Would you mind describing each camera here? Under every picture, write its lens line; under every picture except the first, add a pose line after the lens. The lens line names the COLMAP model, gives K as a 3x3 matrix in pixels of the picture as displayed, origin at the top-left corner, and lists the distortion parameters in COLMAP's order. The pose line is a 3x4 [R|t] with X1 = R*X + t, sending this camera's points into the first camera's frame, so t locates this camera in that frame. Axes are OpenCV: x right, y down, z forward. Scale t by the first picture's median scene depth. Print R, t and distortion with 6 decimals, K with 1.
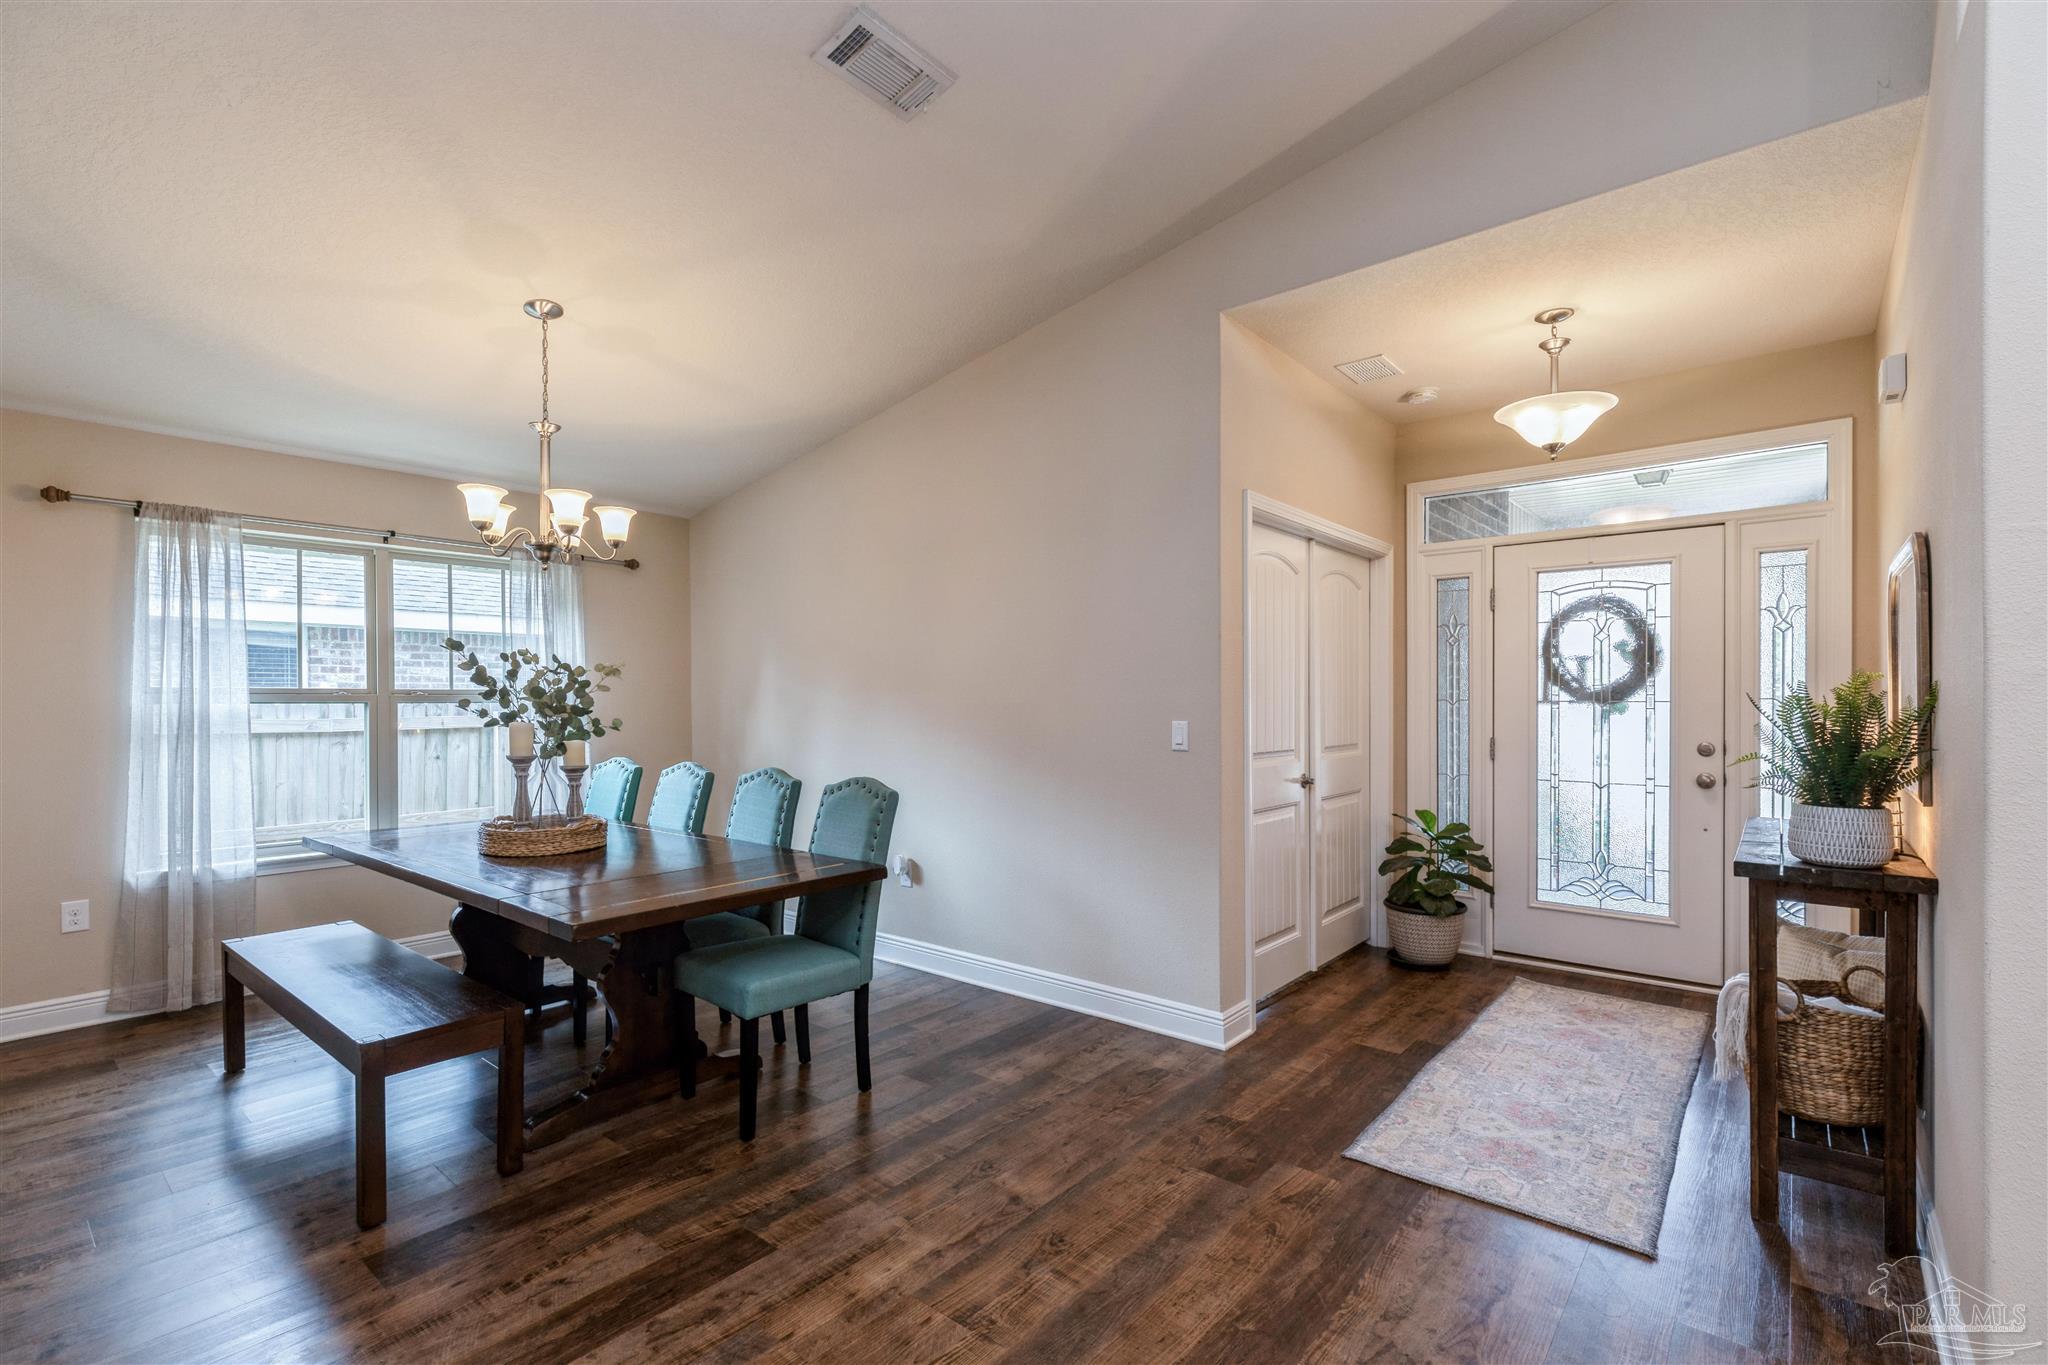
lens RADIAL K [[930.5, 0, 1031.3], [0, 930.5, 703.7], [0, 0, 1]] dist [0.004396, 0.000037]
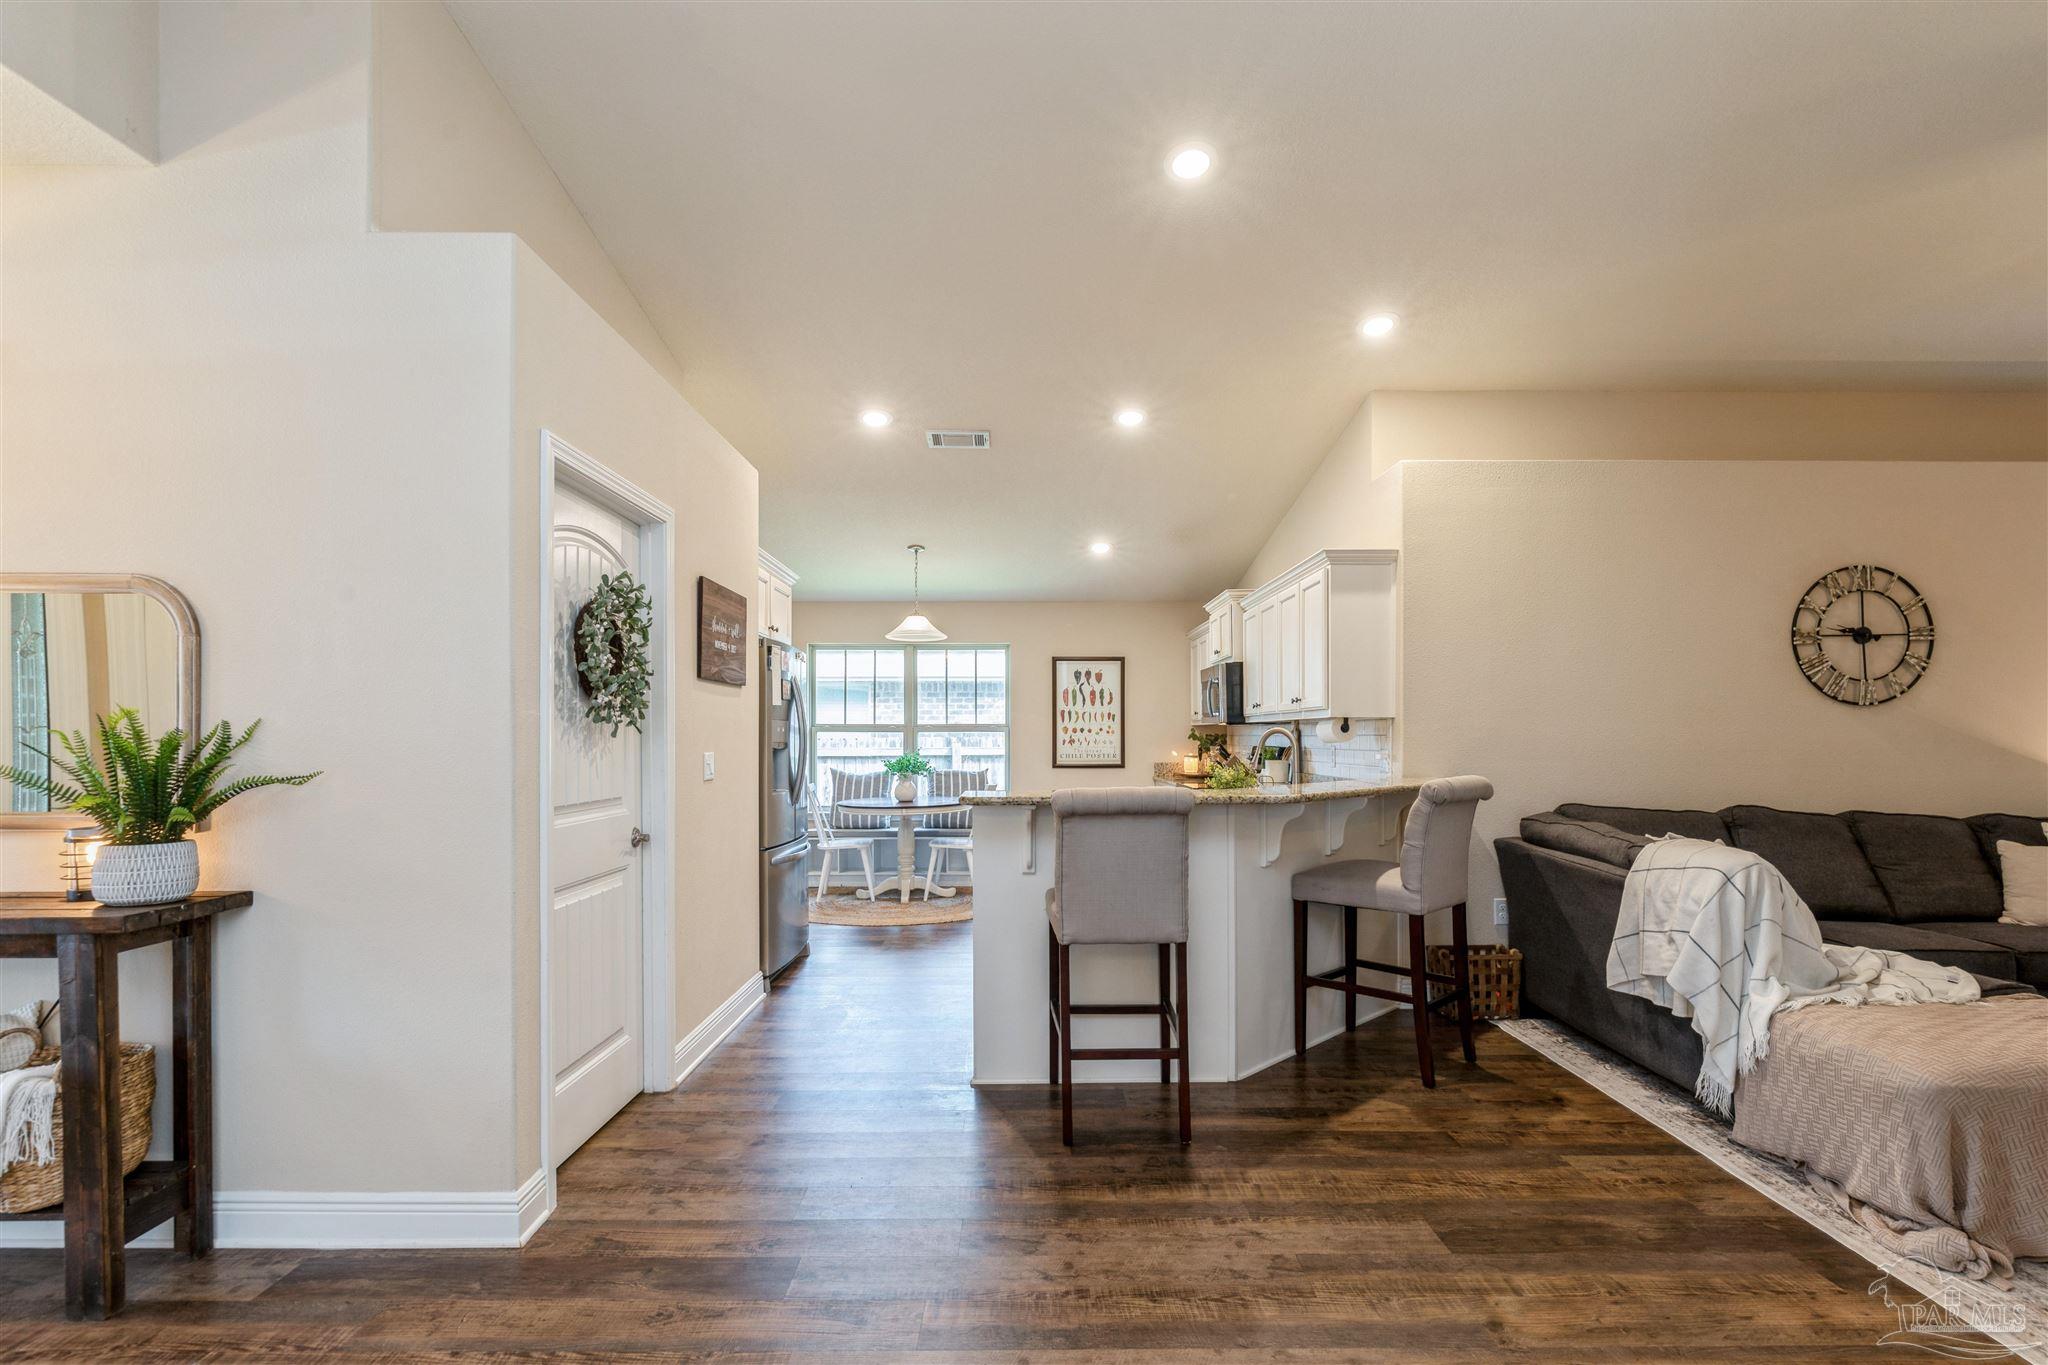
lens RADIAL K [[961.0, 0, 1026.8], [0, 961.0, 728.6], [0, 0, 1]] dist [-0.011483, 0.002754]
pose [[-0.638693, 0.008260, 0.769417, -0.321174], [0.006211, 0.999965, -0.005579, -0.000271], [-0.769437, 0.001216, -0.638722, 0.595380]]
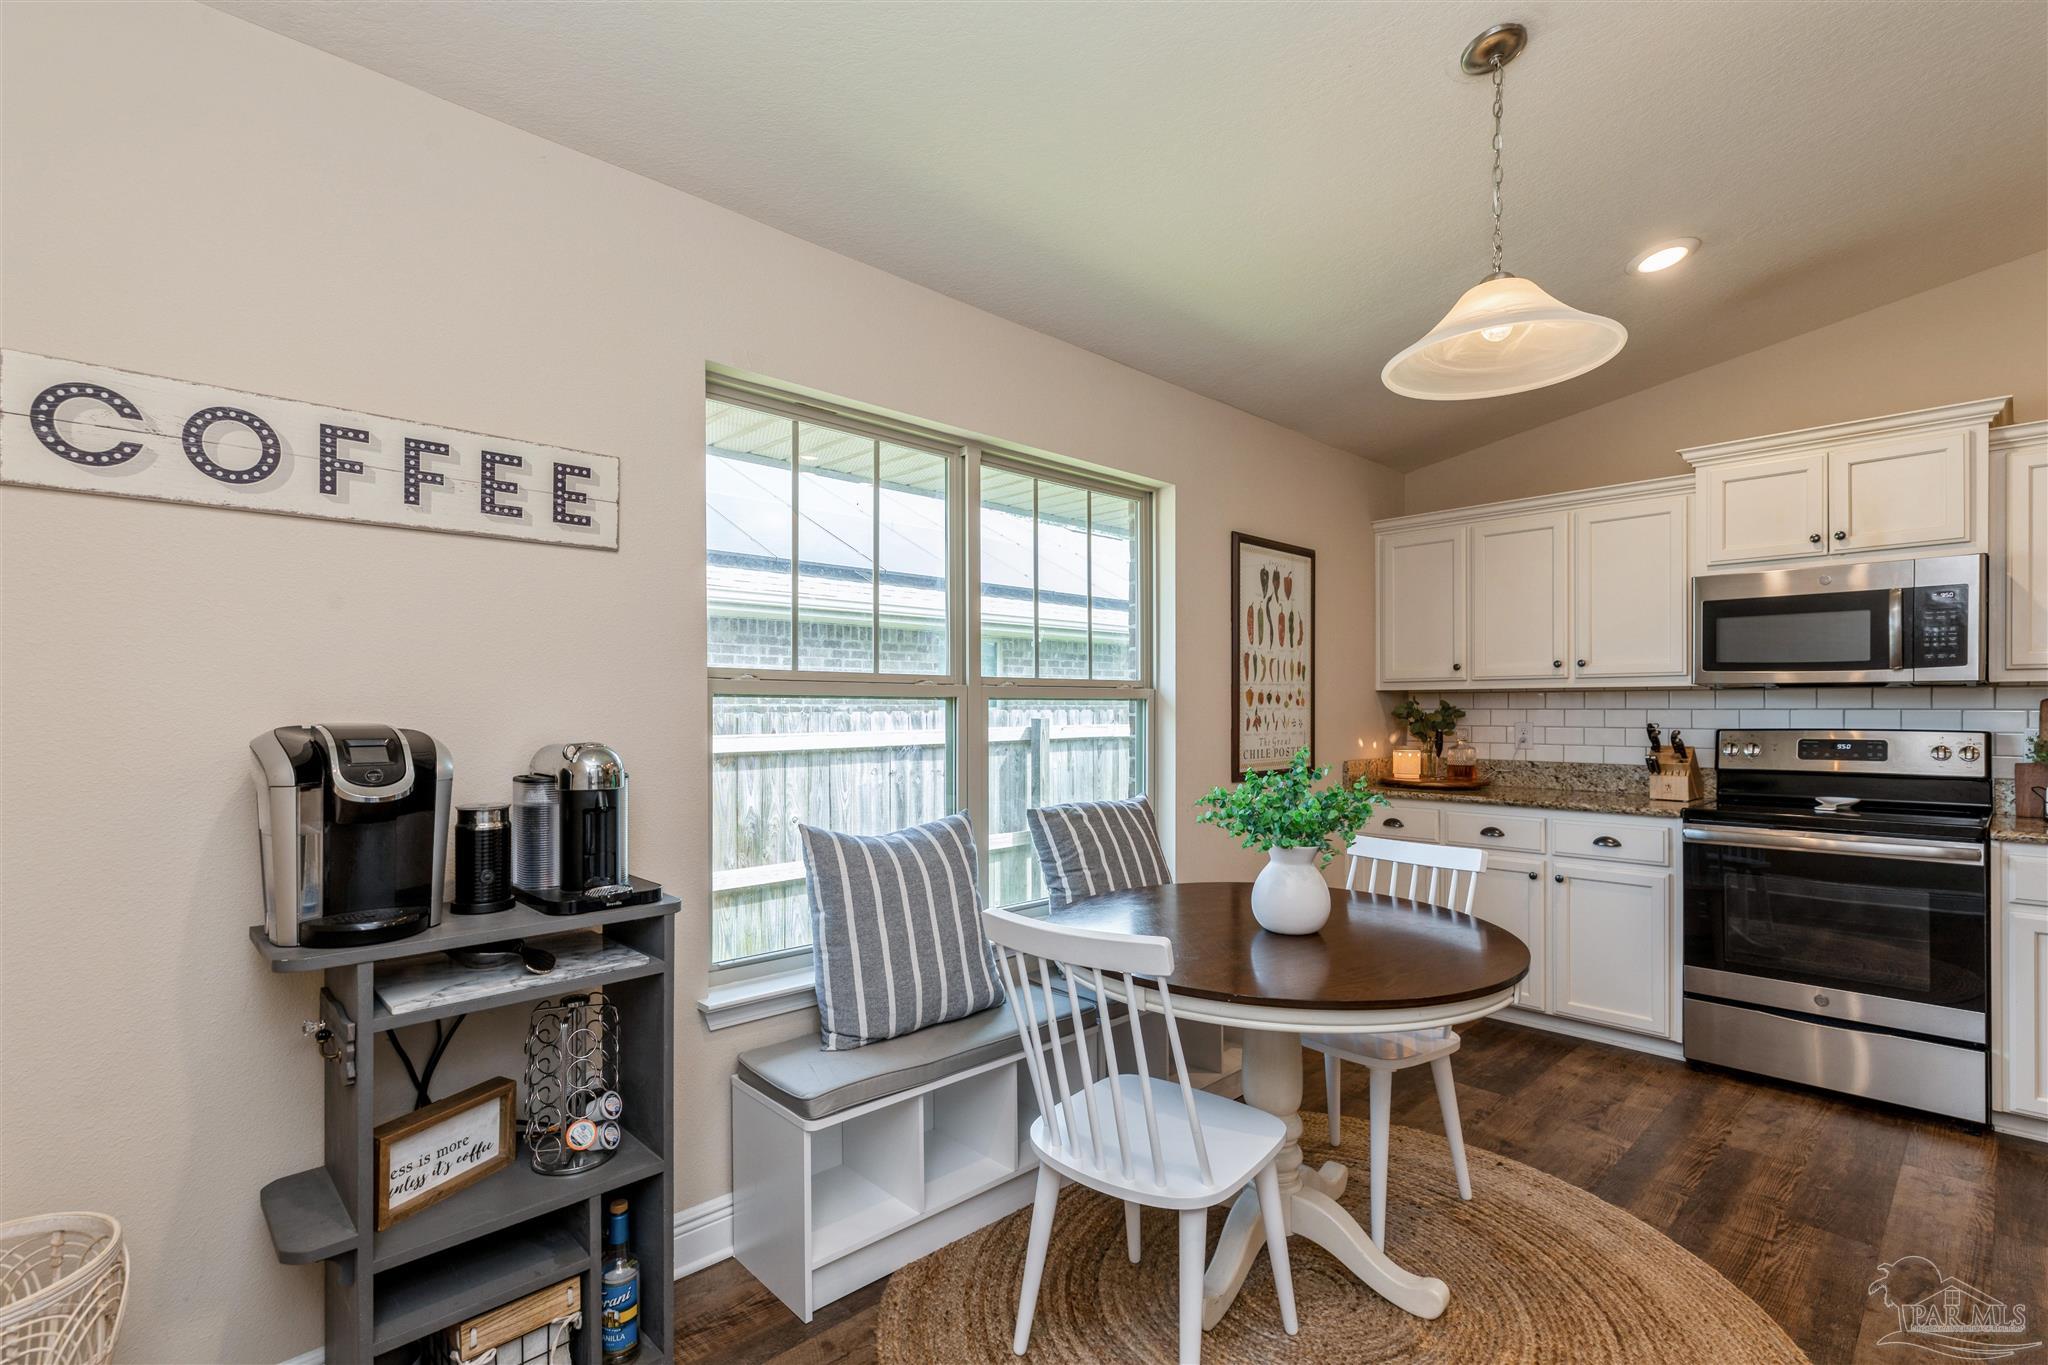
lens RADIAL K [[930.5, 0, 980.1], [0, 930.5, 710.0], [0, 0, 1]] dist [0.004396, 0.000037]
pose [[-0.992577, 0.003819, 0.121562, 1.622702], [0.004817, 0.999957, 0.007911, -0.004908], [-0.121526, 0.008437, -0.992552, 0.075372]]
